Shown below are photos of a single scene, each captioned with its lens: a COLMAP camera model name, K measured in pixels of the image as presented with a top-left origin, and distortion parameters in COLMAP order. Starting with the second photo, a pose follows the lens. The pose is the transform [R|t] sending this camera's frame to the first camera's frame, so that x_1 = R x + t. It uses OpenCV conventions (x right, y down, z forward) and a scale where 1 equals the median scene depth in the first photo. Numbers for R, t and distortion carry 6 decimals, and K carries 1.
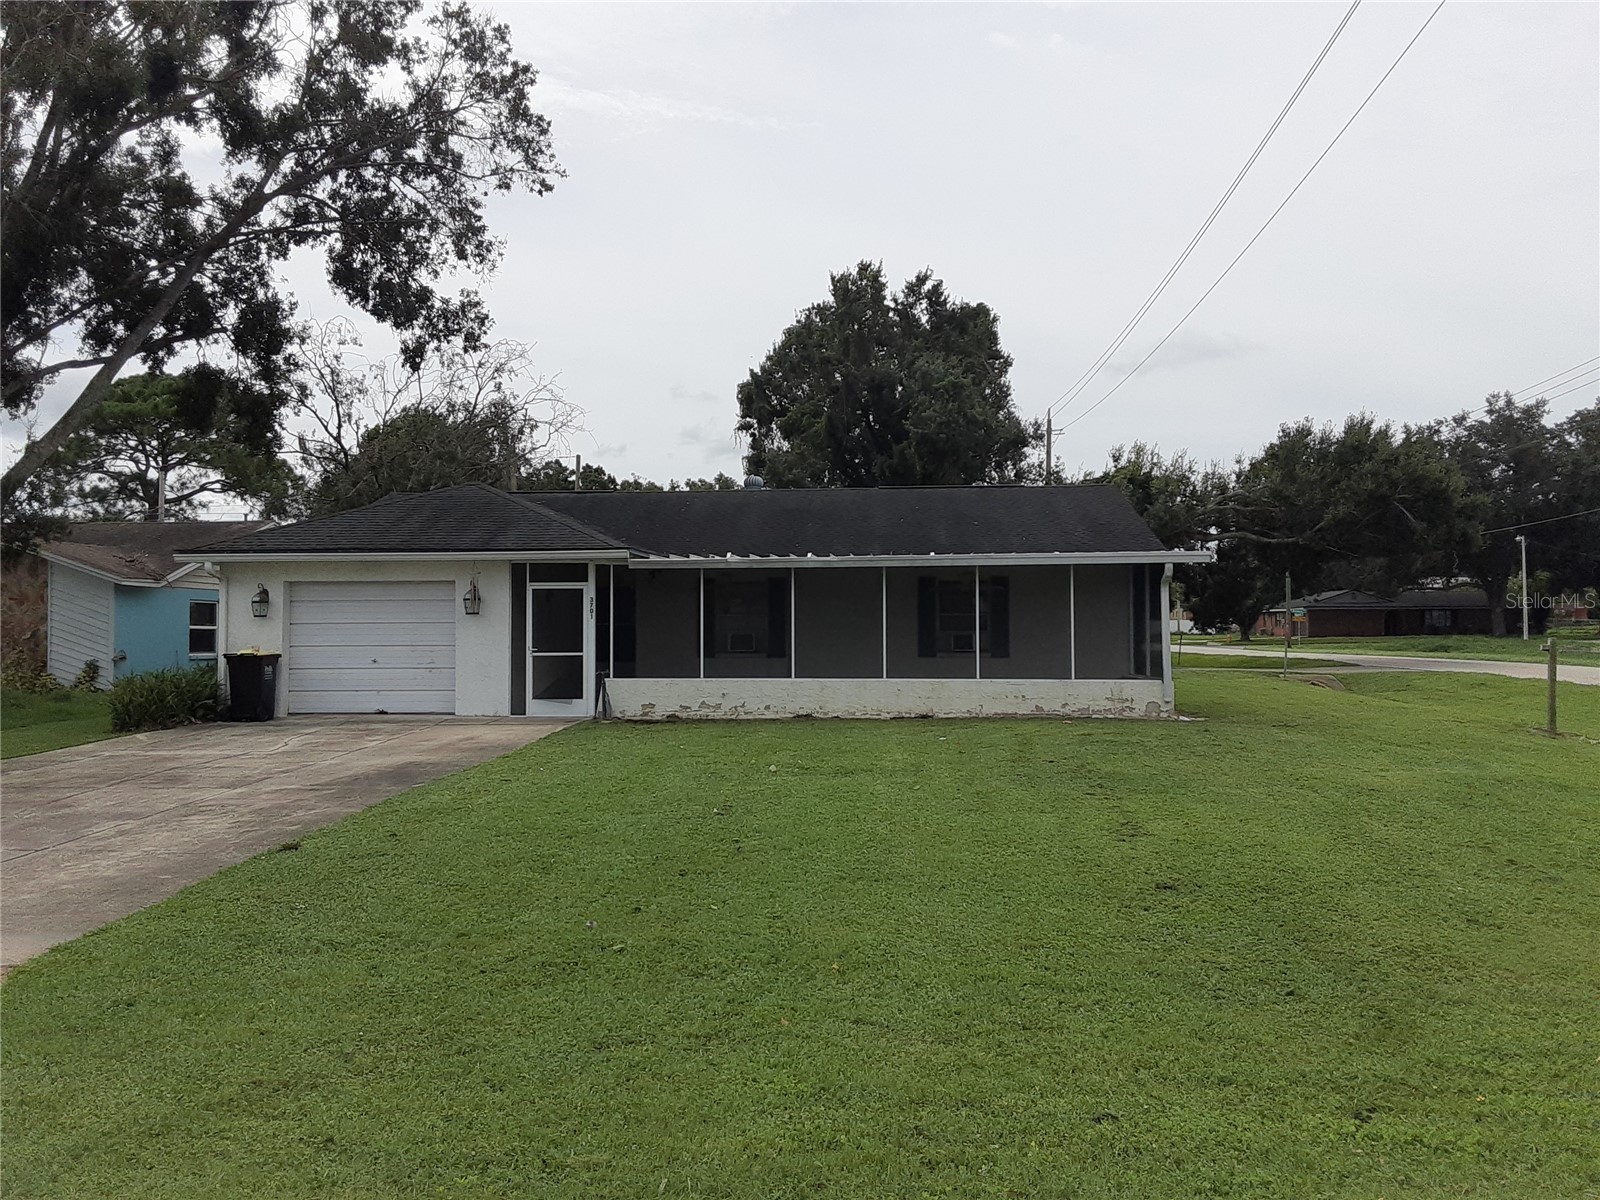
lens RADIAL K [[1297.2, 0, 791.6], [0, 1297.2, 596.6], [0, 0, 1]] dist [0.038352, -0.013645]
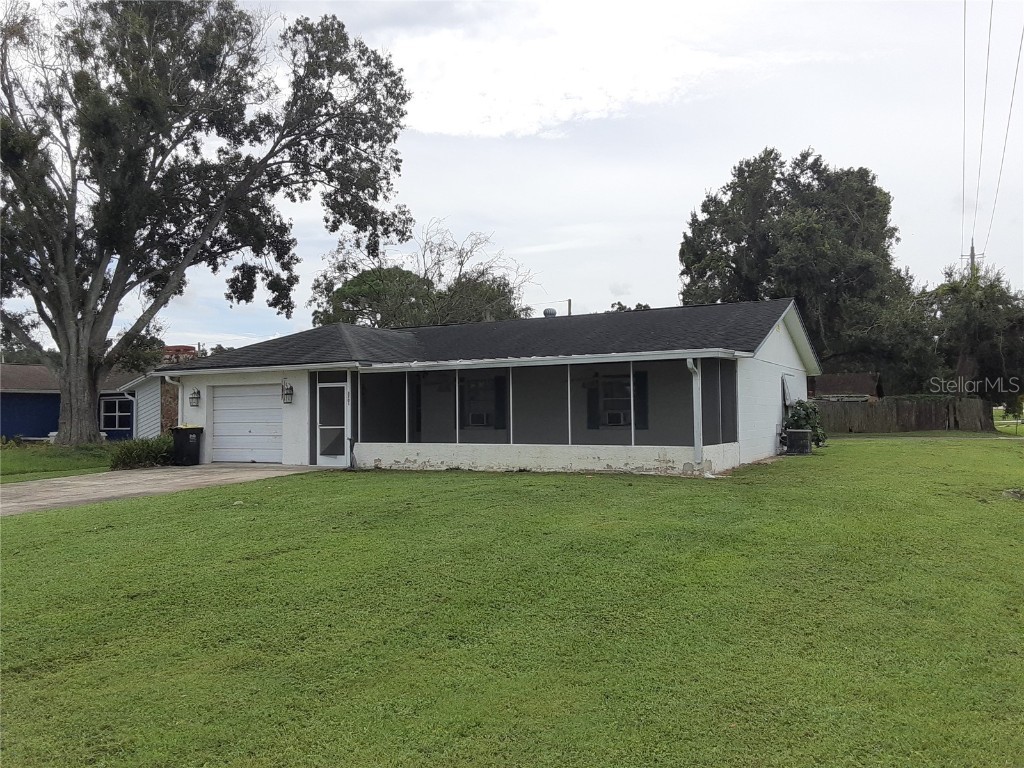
lens RADIAL K [[830.2, 0, 509.9], [0, 830.2, 386.9], [0, 0, 1]] dist [0.038352, -0.013645]
pose [[0.914110, -0.020720, -0.404937, 0.425860], [0.019619, 0.999784, -0.006869, 0.005424], [0.404992, -0.001666, 0.914319, 0.144076]]
